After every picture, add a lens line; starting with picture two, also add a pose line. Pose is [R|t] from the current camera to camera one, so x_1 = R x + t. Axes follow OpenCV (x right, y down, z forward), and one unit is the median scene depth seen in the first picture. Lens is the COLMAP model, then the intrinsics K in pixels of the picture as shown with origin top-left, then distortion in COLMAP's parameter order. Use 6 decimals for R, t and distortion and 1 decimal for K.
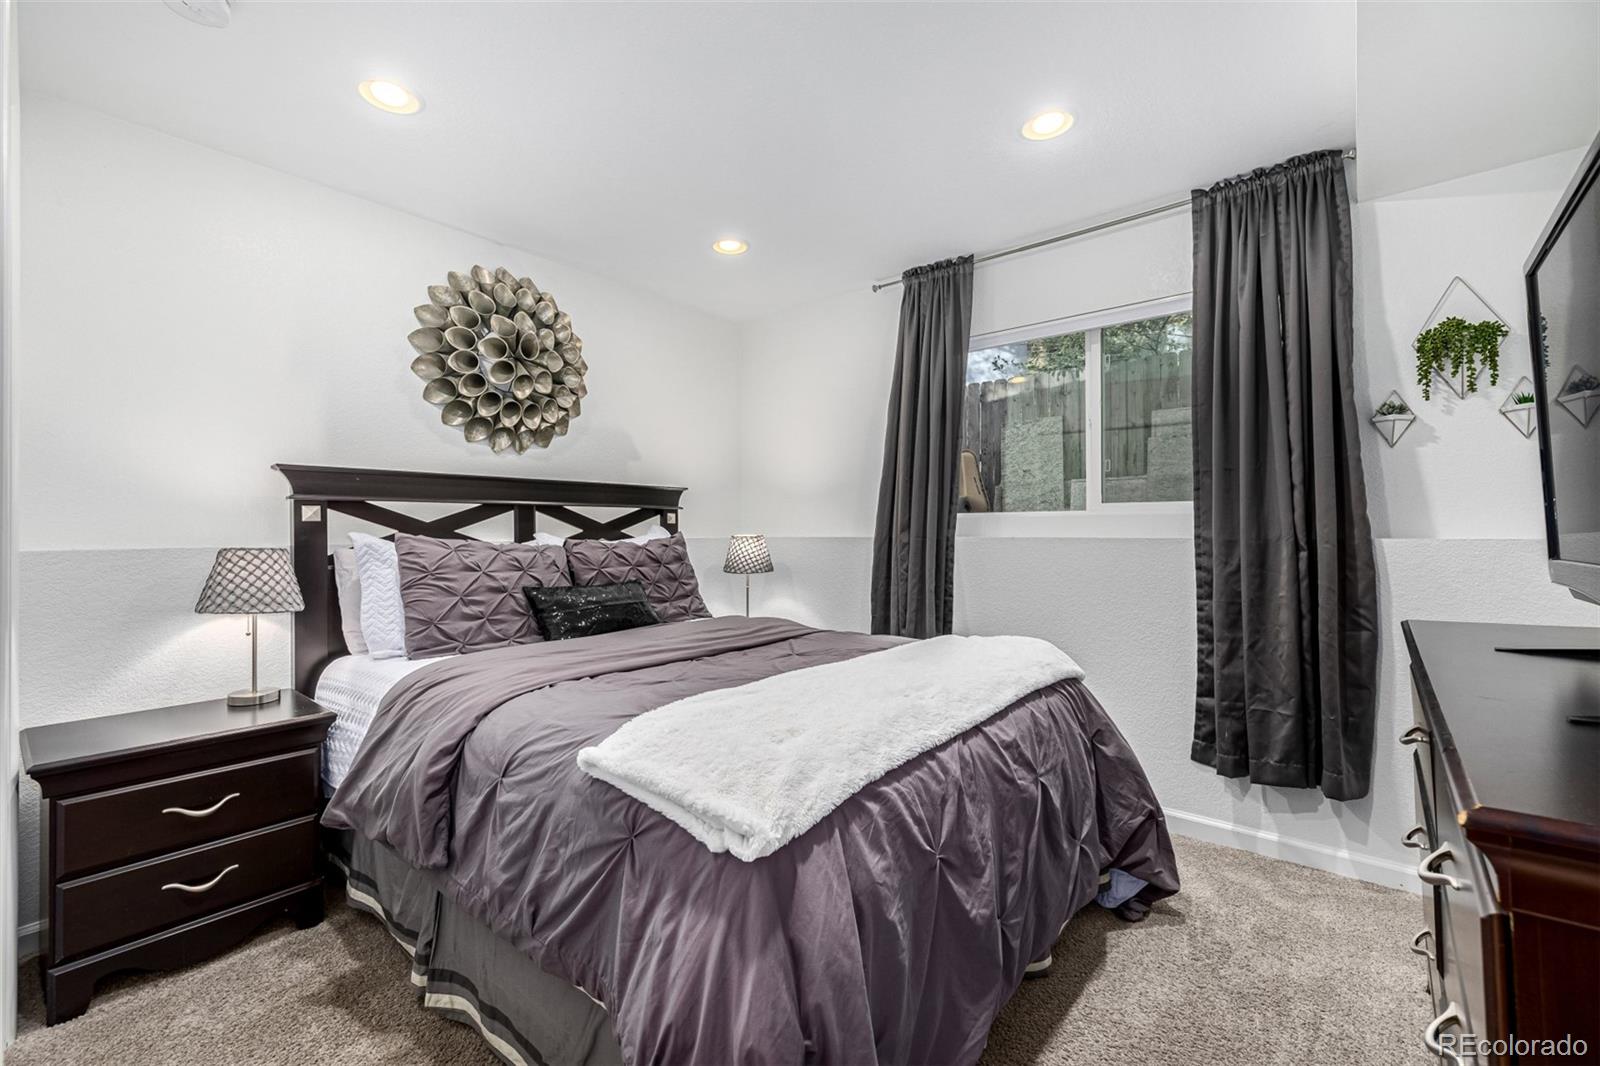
lens RADIAL K [[676.7, 0, 788.5], [0, 676.7, 532.5], [0, 0, 1]] dist [-0.001229, 0.000051]
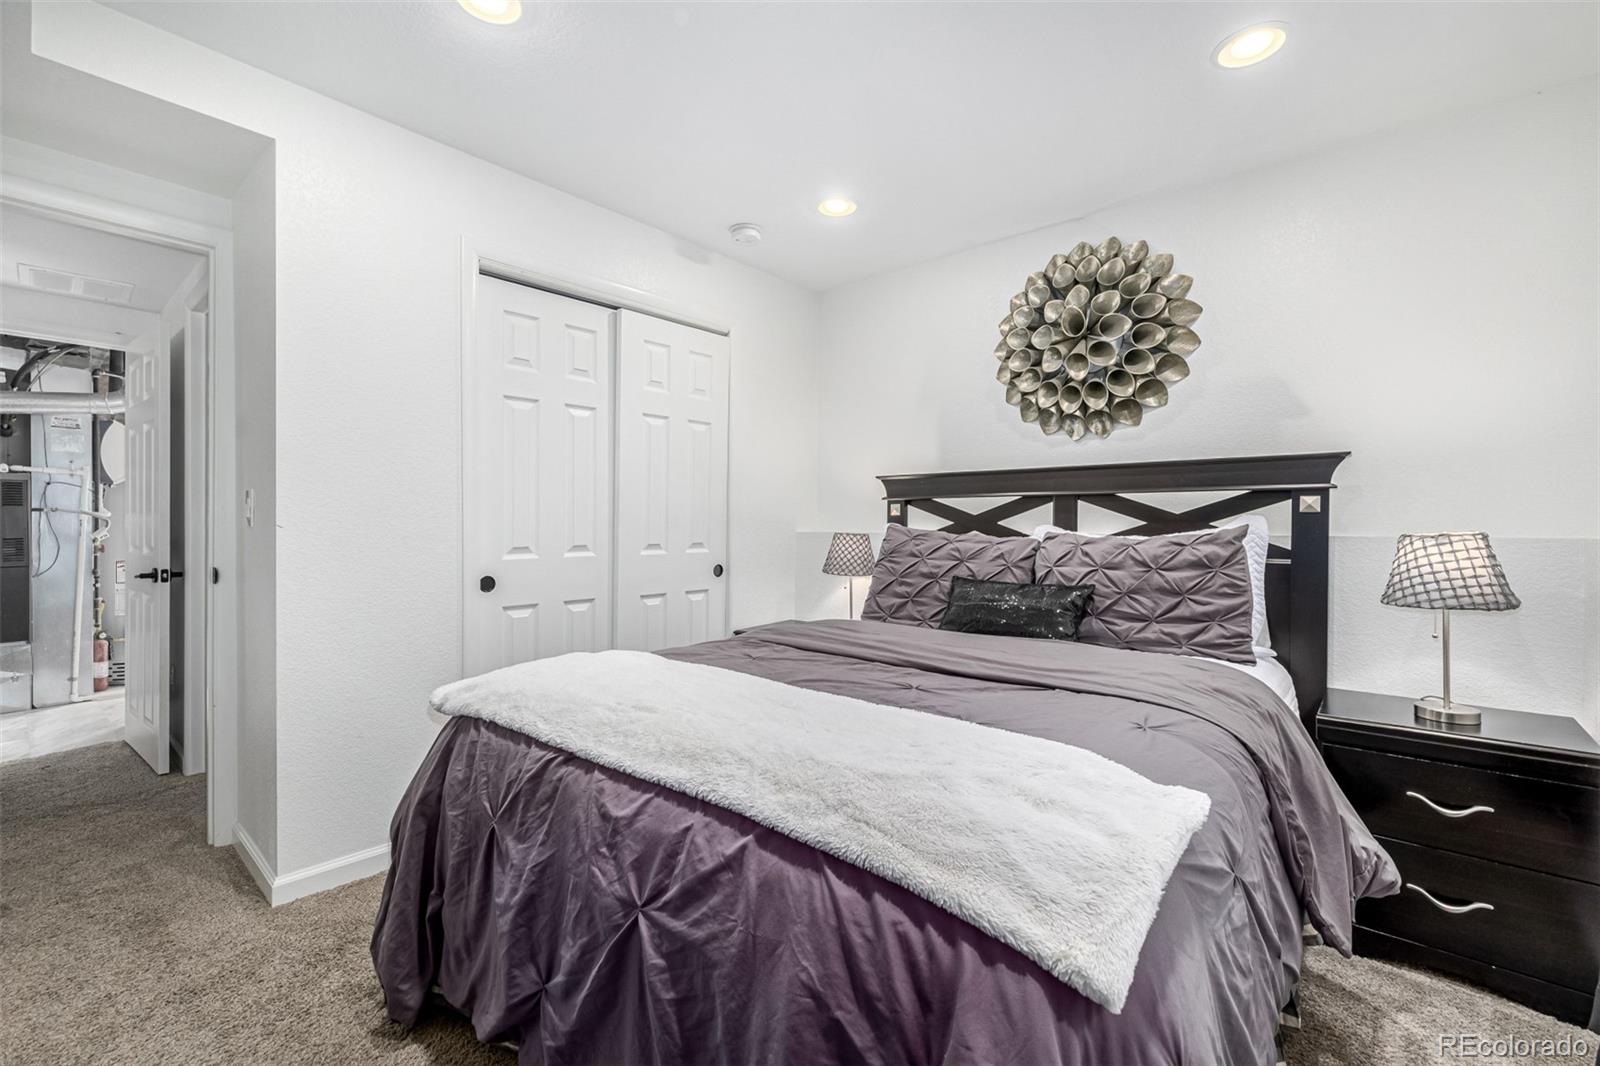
lens RADIAL K [[676.7, 0, 788.5], [0, 676.7, 532.5], [0, 0, 1]] dist [-0.001229, 0.000051]
pose [[-0.013533, 0.017834, -0.999749, 0.545167], [-0.003669, 0.999833, 0.017885, -0.004242], [0.999902, 0.003910, -0.013466, 0.624755]]
